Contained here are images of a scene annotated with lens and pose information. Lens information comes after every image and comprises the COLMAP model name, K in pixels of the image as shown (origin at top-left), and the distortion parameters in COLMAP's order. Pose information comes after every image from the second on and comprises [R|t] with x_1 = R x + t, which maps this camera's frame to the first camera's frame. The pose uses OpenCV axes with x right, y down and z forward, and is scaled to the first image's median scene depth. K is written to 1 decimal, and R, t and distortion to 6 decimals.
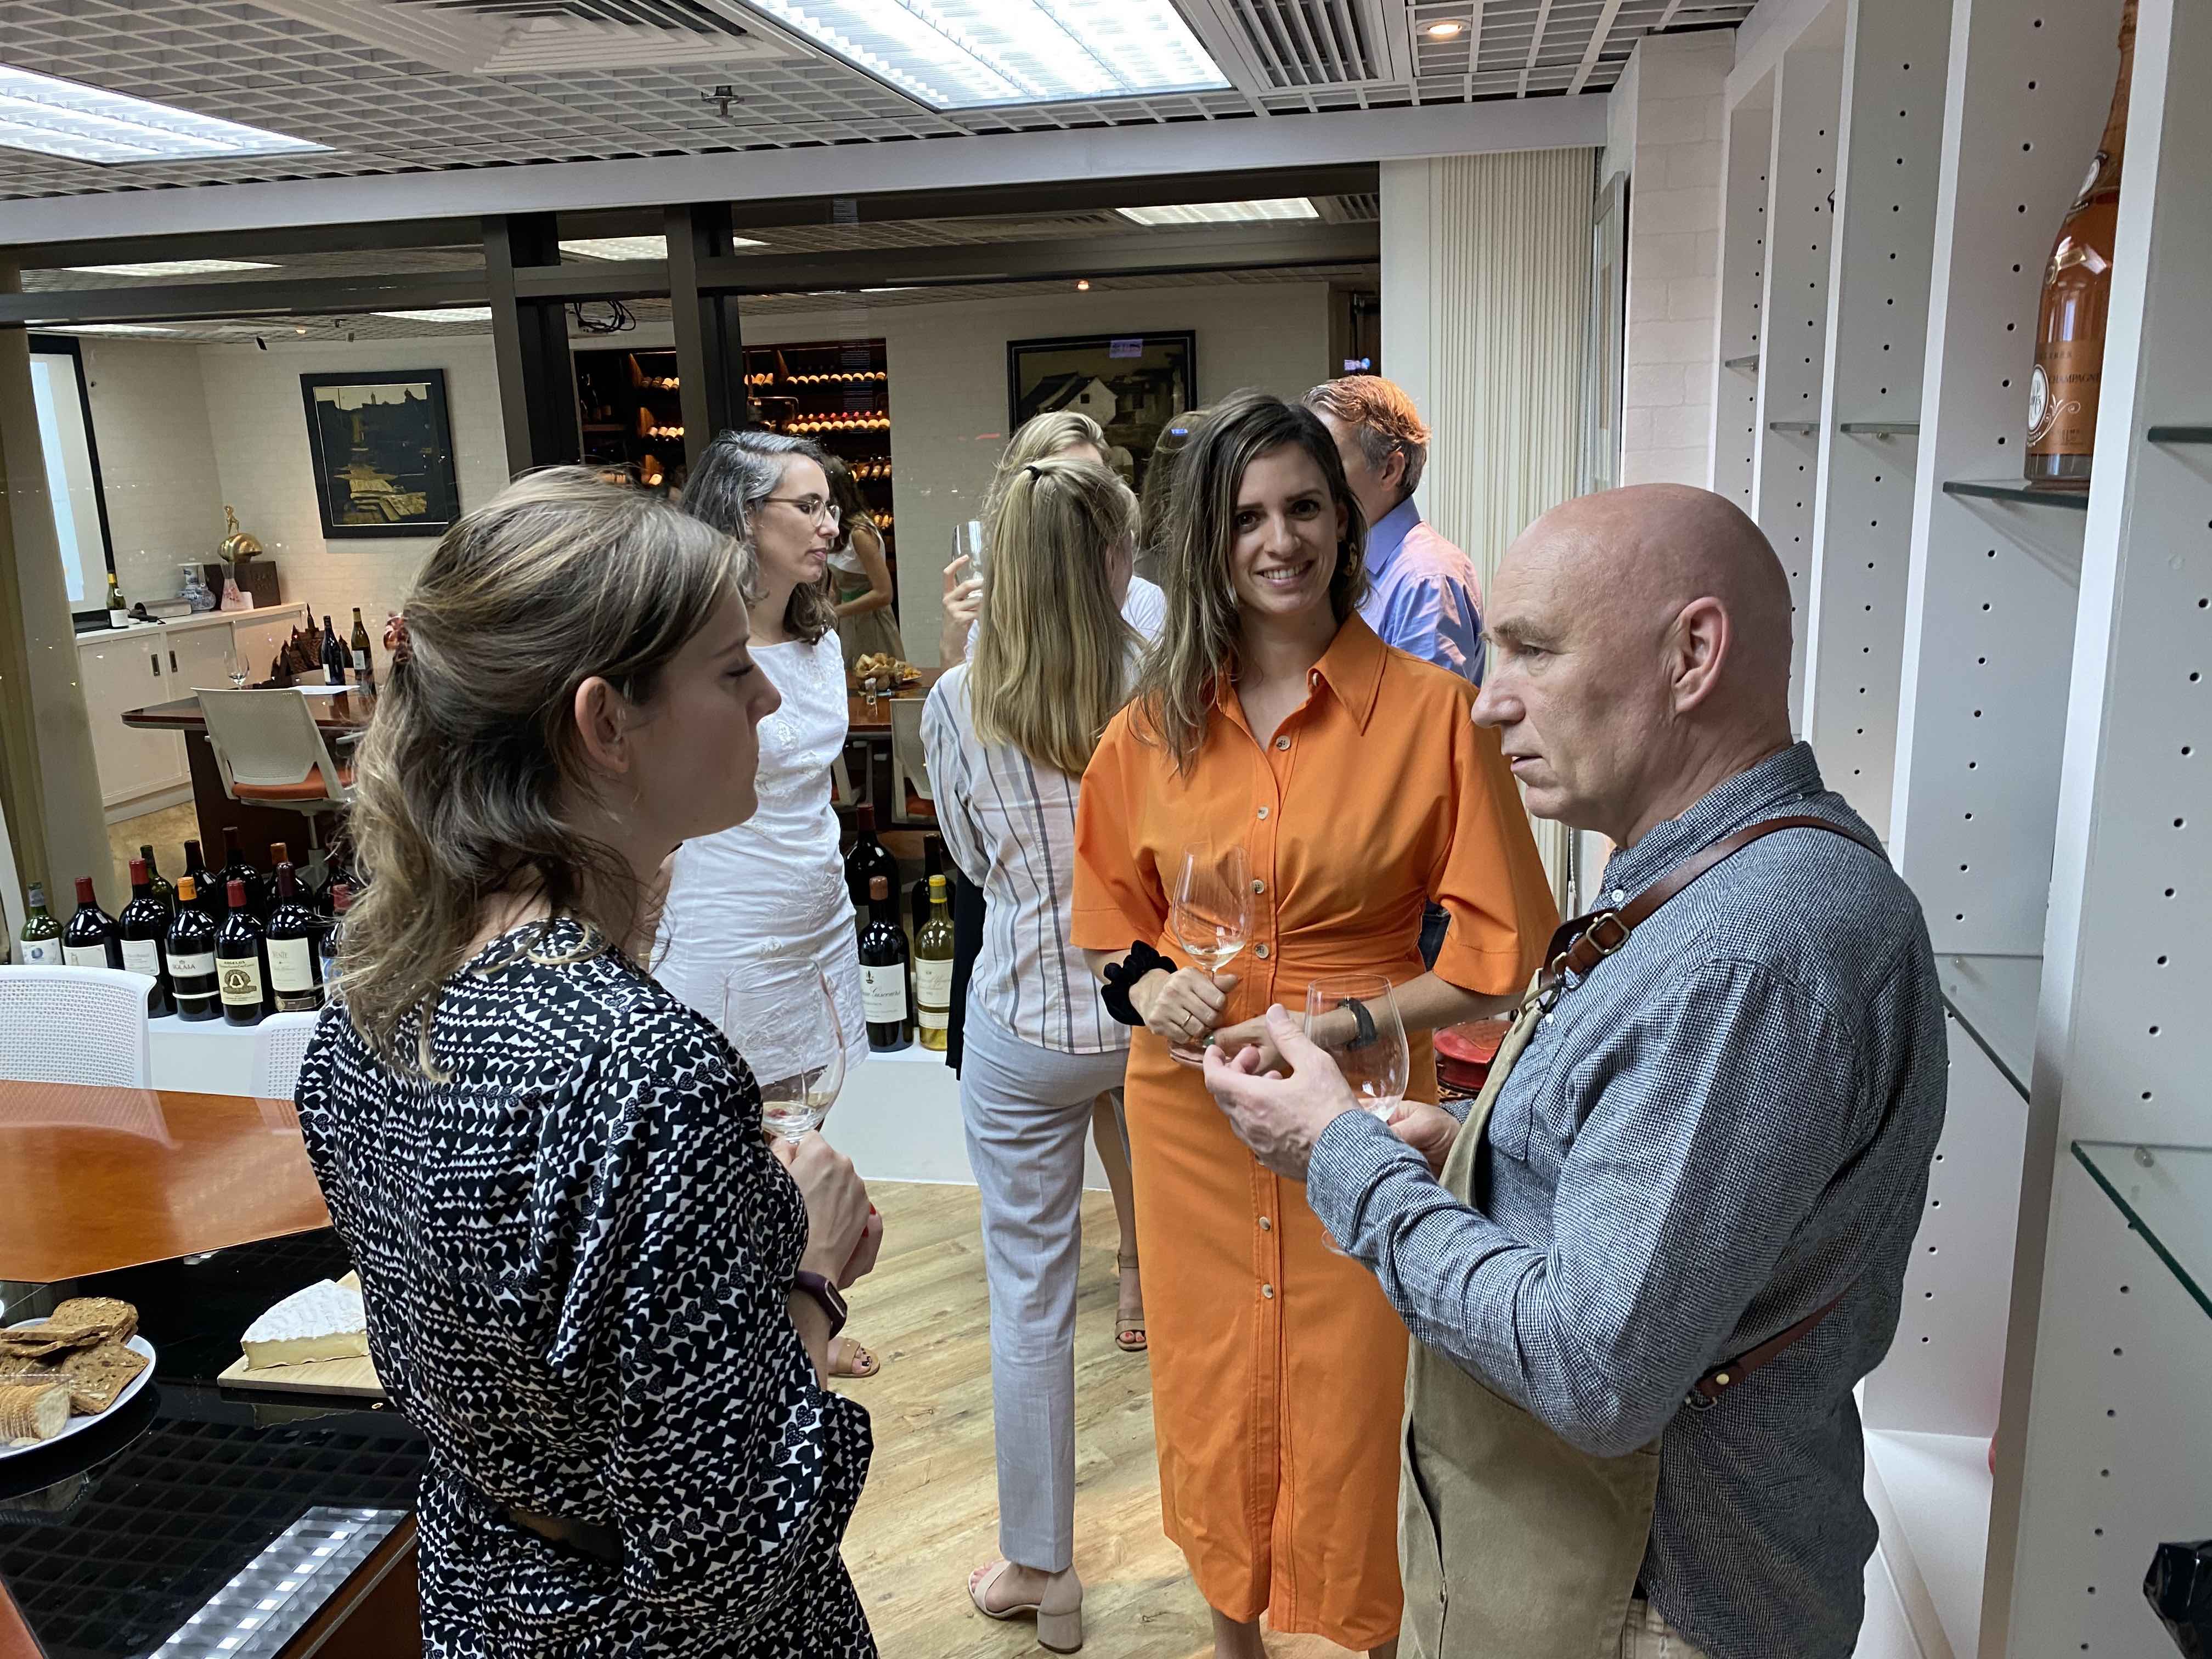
lens RADIAL K [[1741.3, 0, 1100.0], [0, 1741.3, 889.4], [0, 0, 1]] dist [0.071497, -0.055425]
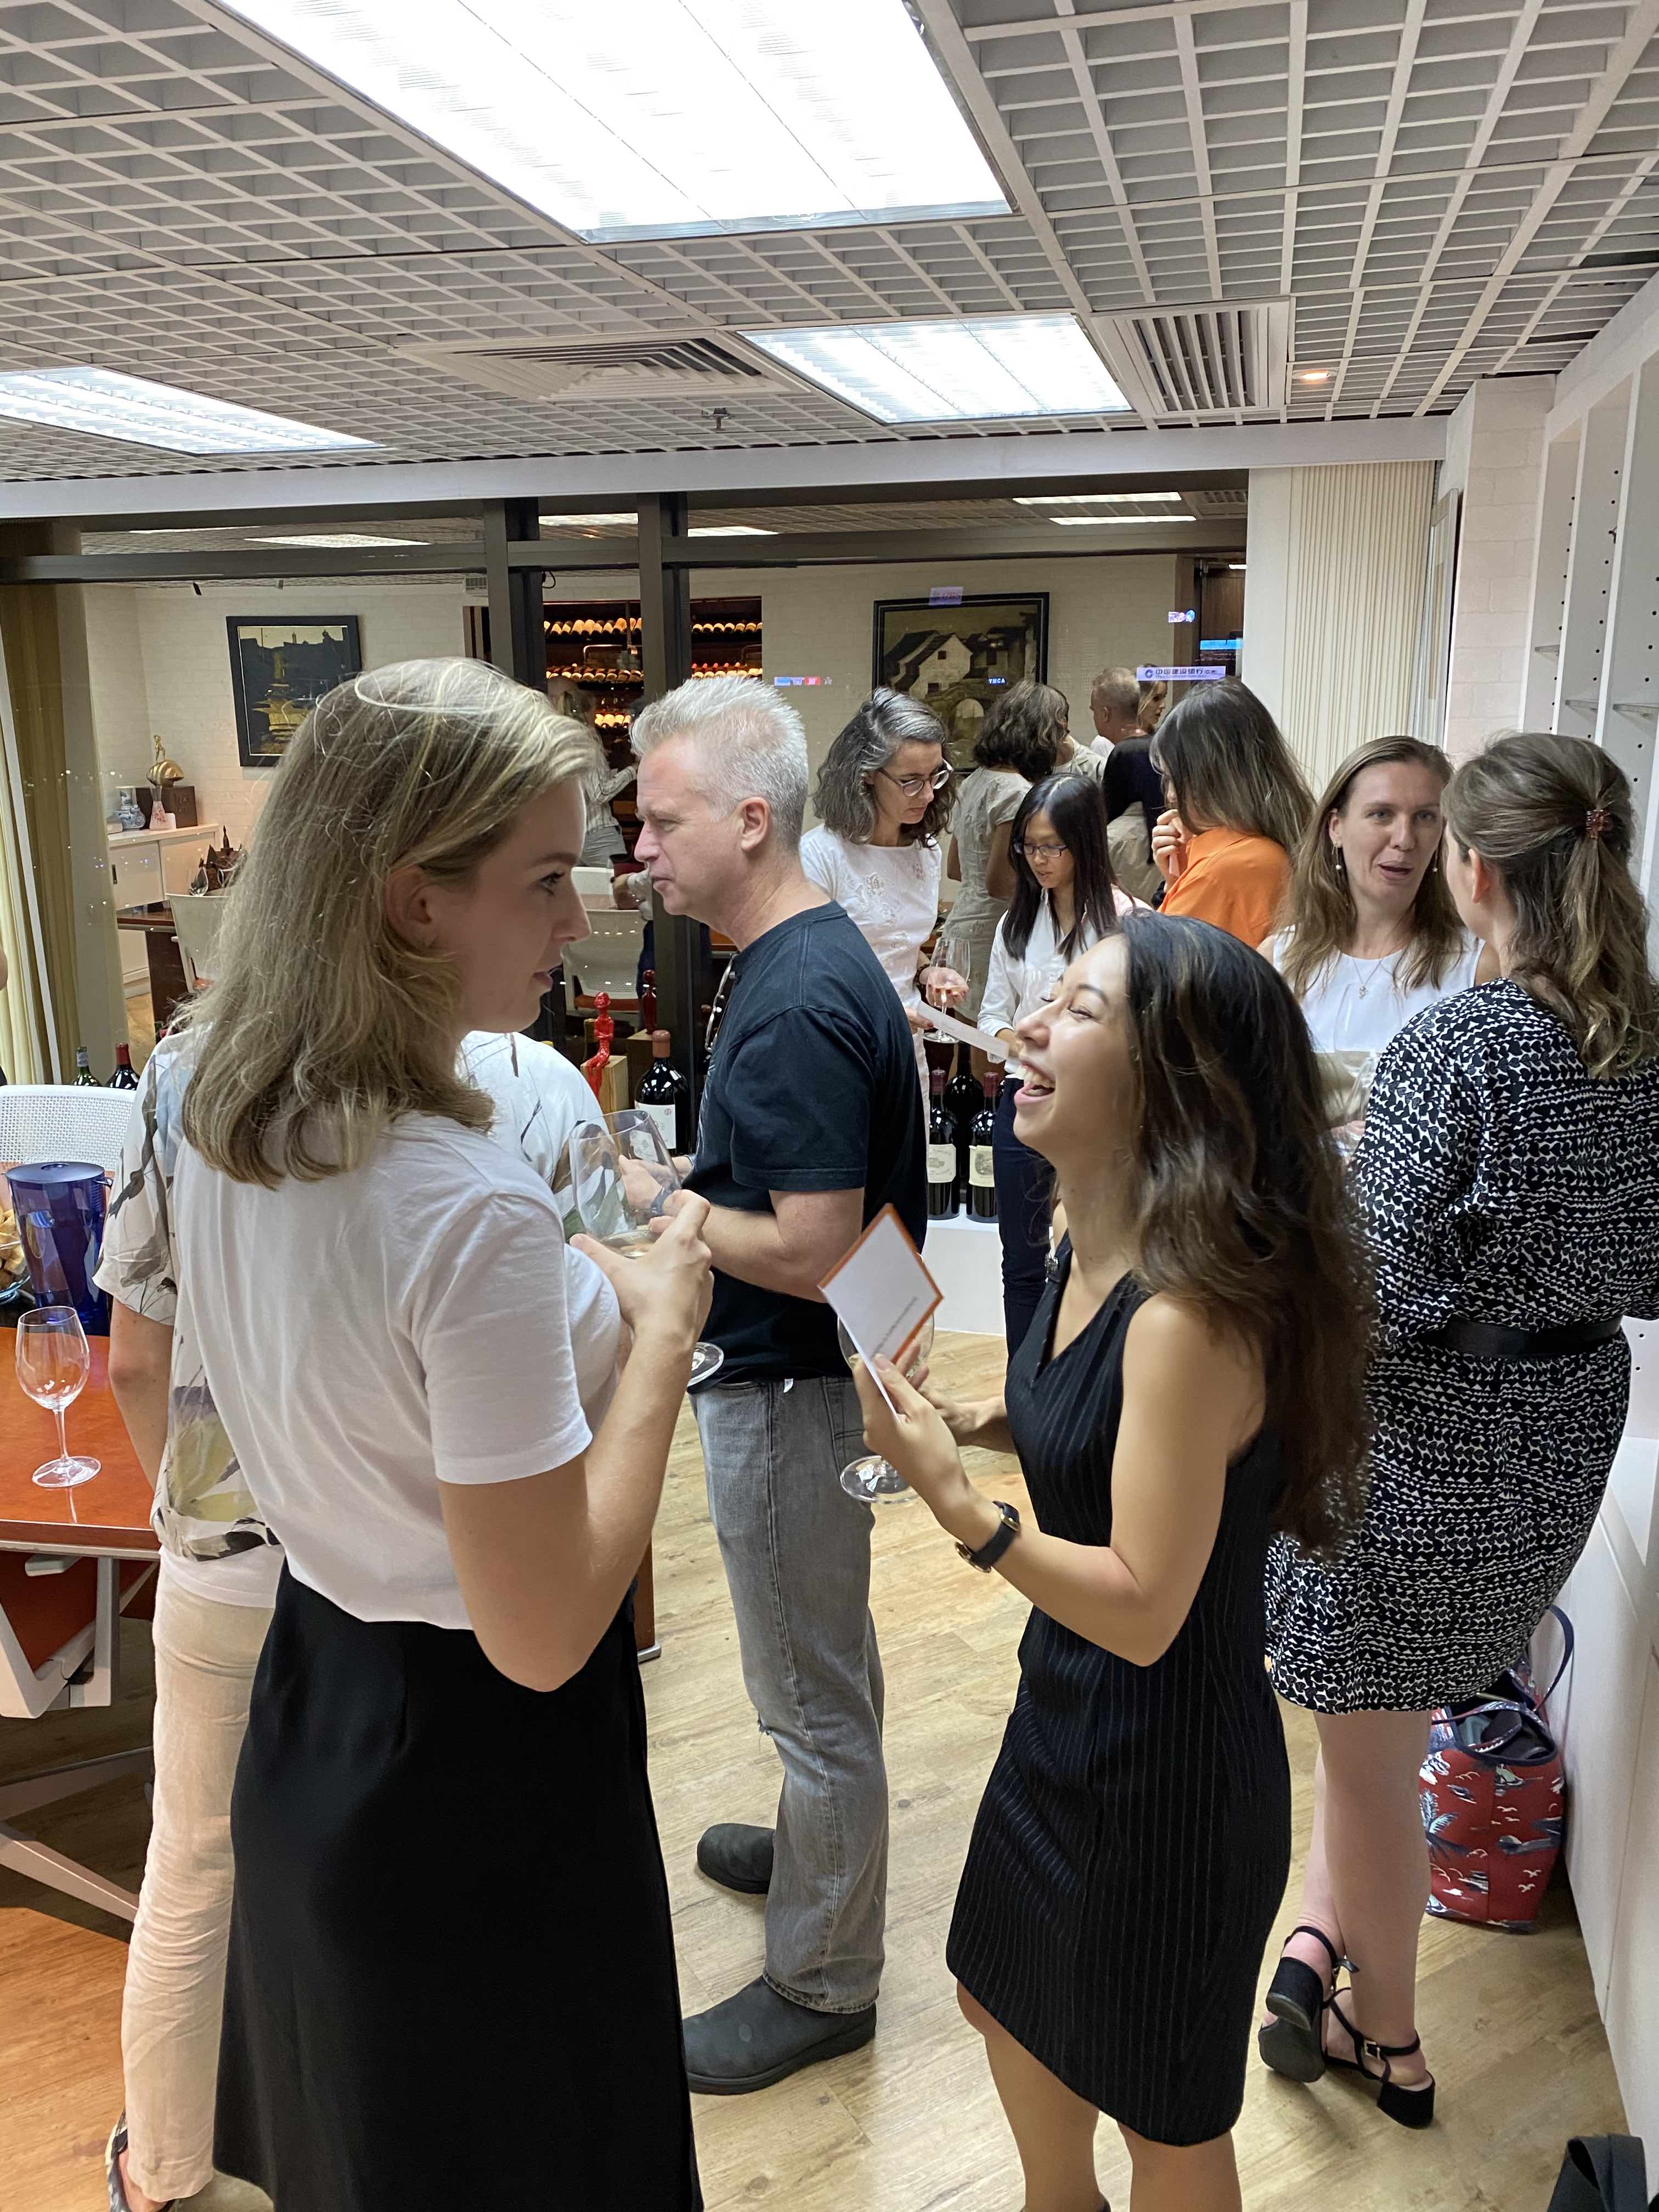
lens RADIAL K [[1741.3, 0, 797.0], [0, 1741.3, 1164.6], [0, 0, 1]] dist [0.071497, -0.055425]
pose [[0.997891, 0.038241, -0.052460, -0.065962], [-0.037452, 0.999171, 0.015942, 0.049901], [0.053026, -0.013944, 0.998496, -0.214733]]
